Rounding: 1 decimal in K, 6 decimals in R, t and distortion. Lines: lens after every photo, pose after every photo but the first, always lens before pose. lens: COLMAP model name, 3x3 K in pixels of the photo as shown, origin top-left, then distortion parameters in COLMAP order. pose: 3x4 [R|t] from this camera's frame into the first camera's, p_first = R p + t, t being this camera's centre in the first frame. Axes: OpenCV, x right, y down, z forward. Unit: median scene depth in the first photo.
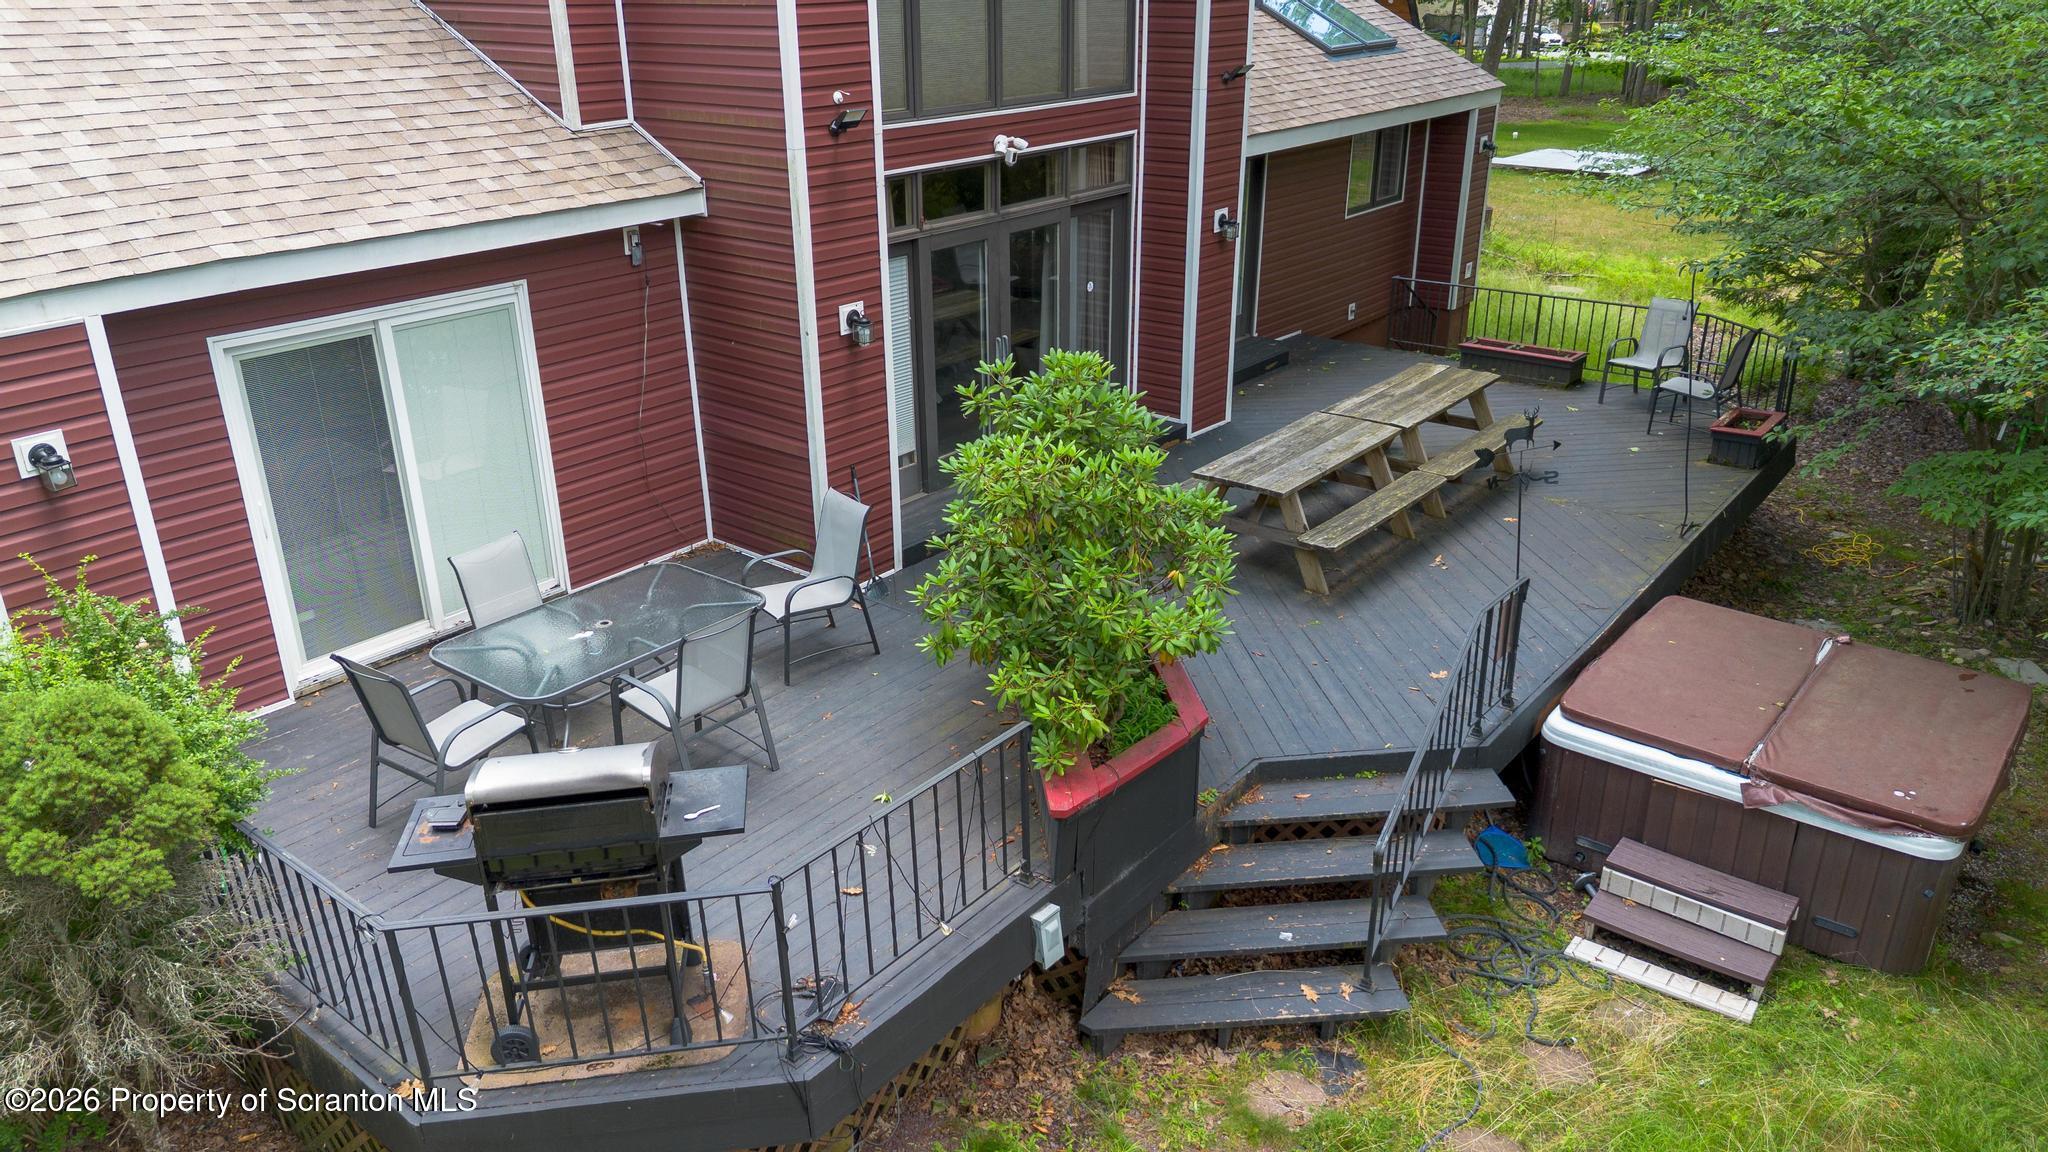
lens RADIAL K [[1461.9, 0, 1024.0], [0, 1461.9, 576.0], [0, 0, 1]] dist [0.009203, 0.004897]
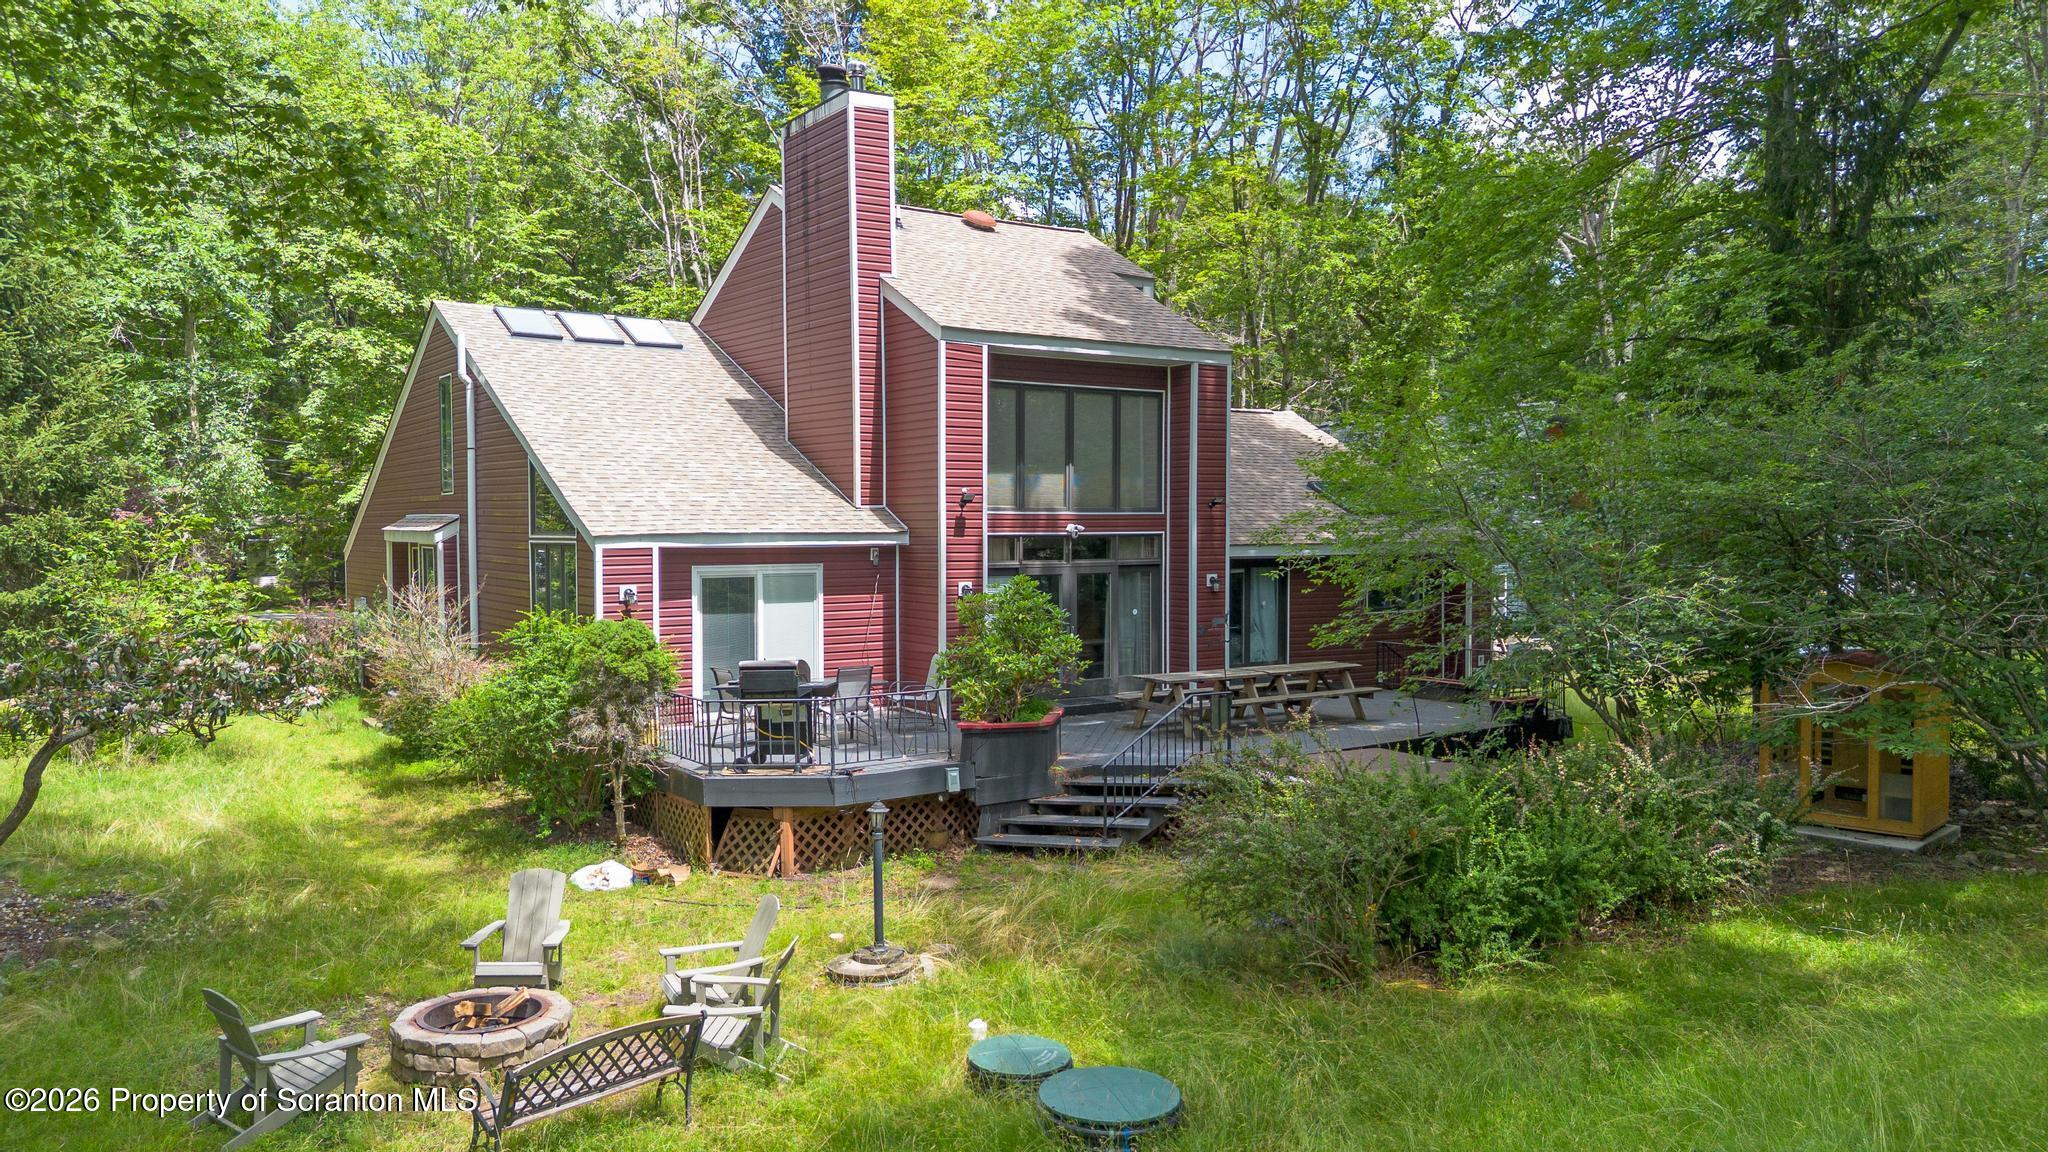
lens RADIAL K [[1461.9, 0, 1024.0], [0, 1461.9, 576.0], [0, 0, 1]] dist [0.009203, 0.004897]
pose [[0.958738, 0.020148, -0.283577, 0.565709], [-0.119842, 0.933169, -0.338870, 0.515541], [0.257798, 0.358872, 0.897079, -0.884411]]
